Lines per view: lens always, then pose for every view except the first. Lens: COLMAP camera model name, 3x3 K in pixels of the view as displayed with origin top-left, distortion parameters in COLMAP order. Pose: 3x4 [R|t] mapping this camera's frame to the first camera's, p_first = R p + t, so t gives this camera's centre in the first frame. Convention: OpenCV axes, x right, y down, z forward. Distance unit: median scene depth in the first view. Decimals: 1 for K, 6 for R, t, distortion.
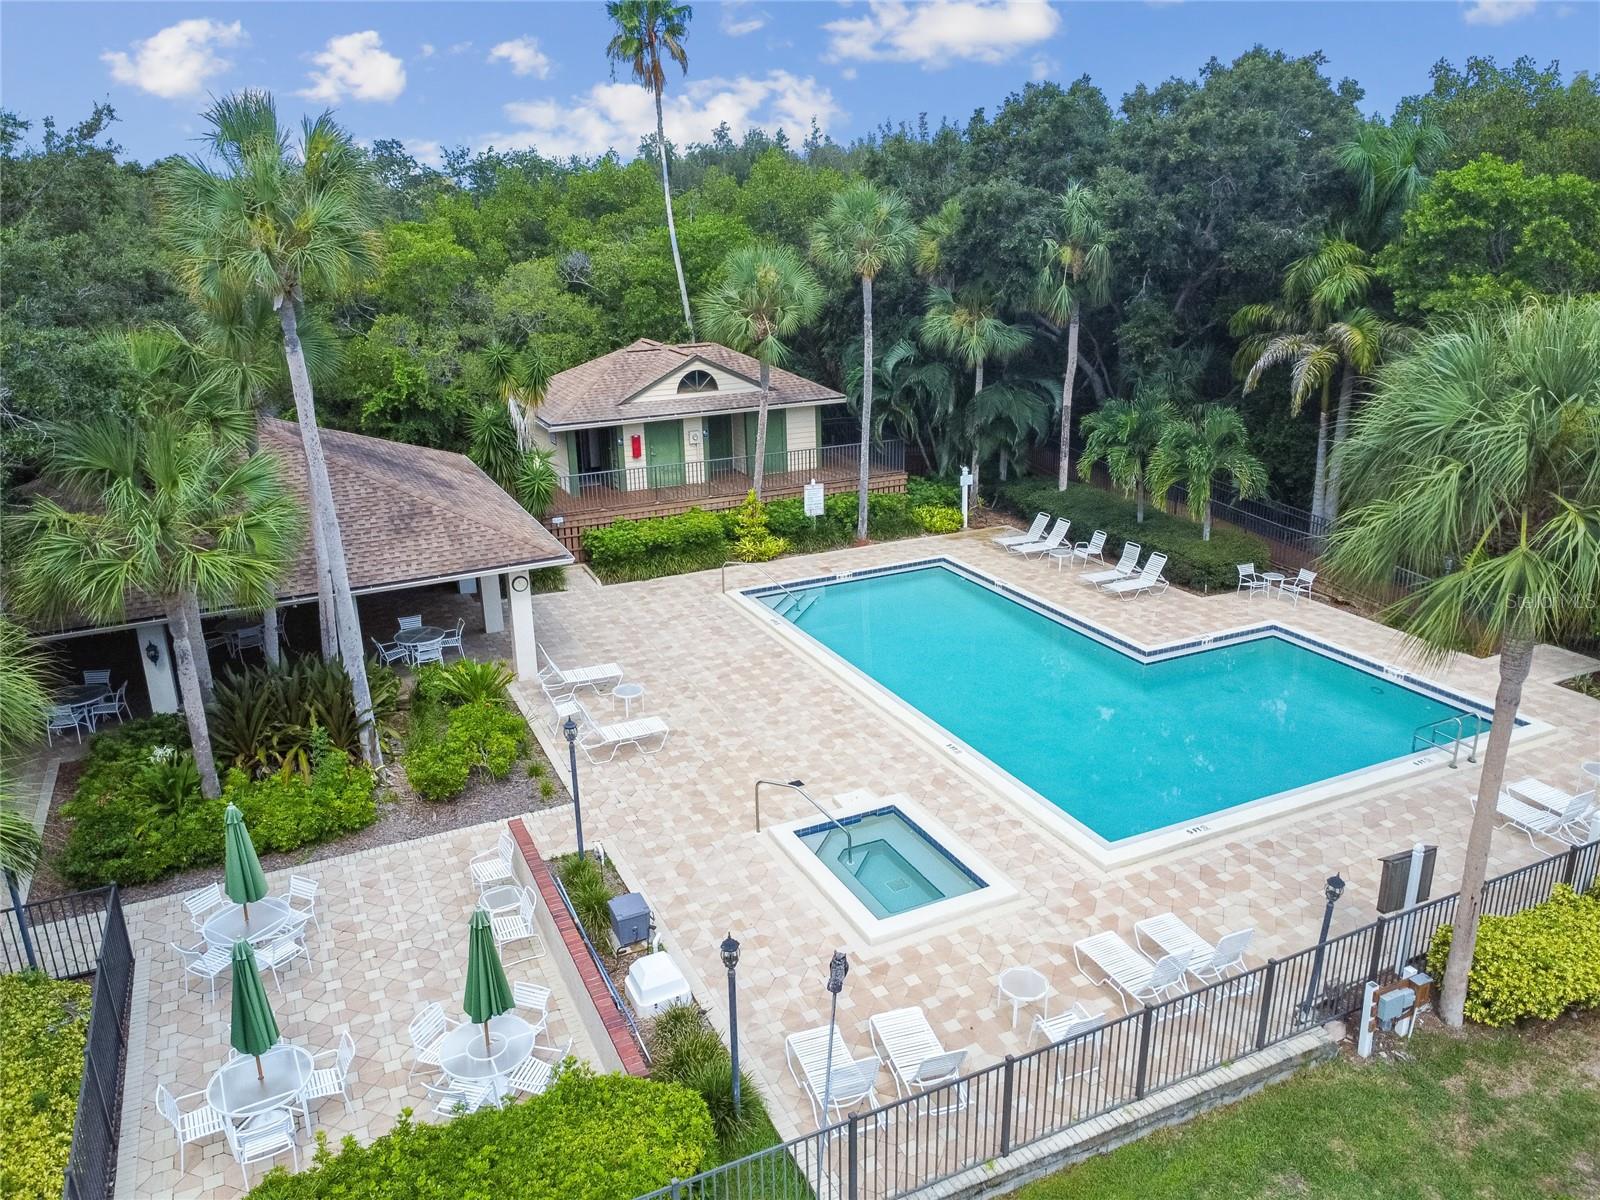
lens RADIAL K [[1184.1, 0, 788.7], [0, 1184.1, 591.6], [0, 0, 1]] dist [0.009224, -0.001087]
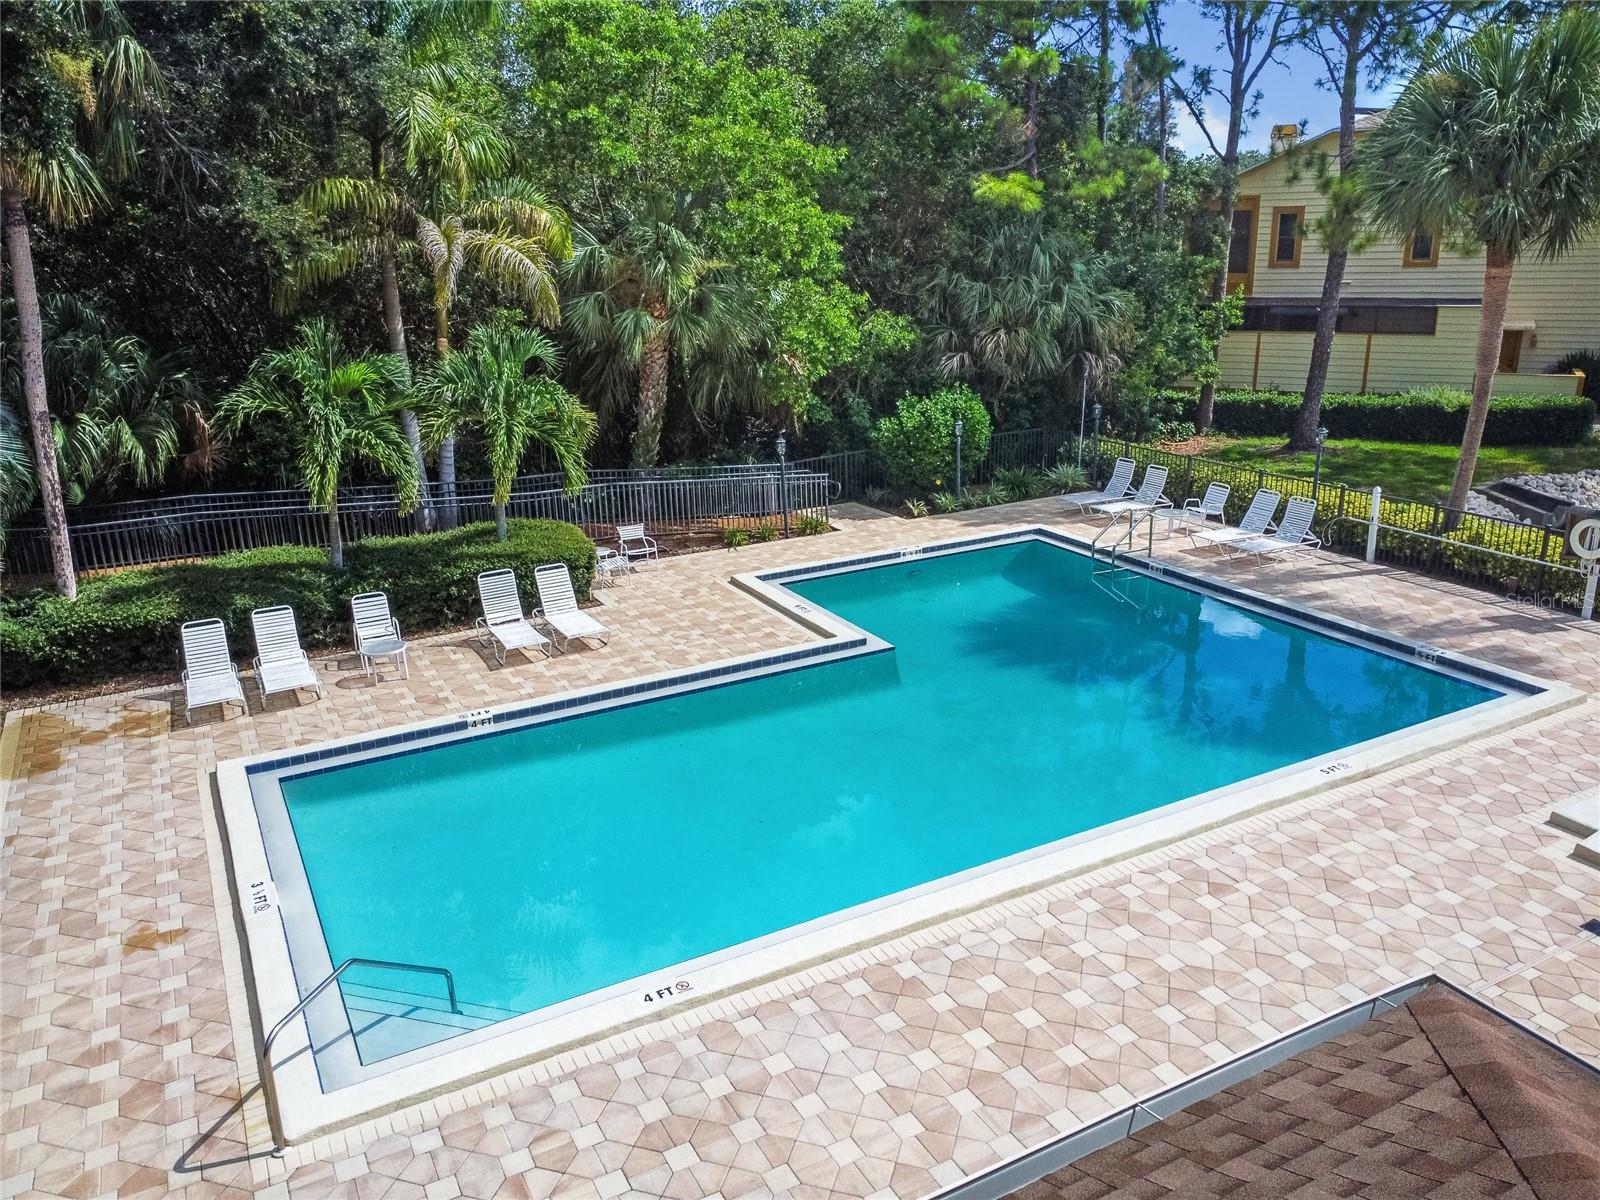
lens RADIAL K [[1184.1, 0, 788.7], [0, 1184.1, 591.6], [0, 0, 1]] dist [0.009224, -0.001087]
pose [[-0.051785, -0.273978, 0.960341, -0.382091], [0.334089, 0.901471, 0.275198, -0.197256], [-0.941118, 0.335090, 0.044851, 1.152485]]
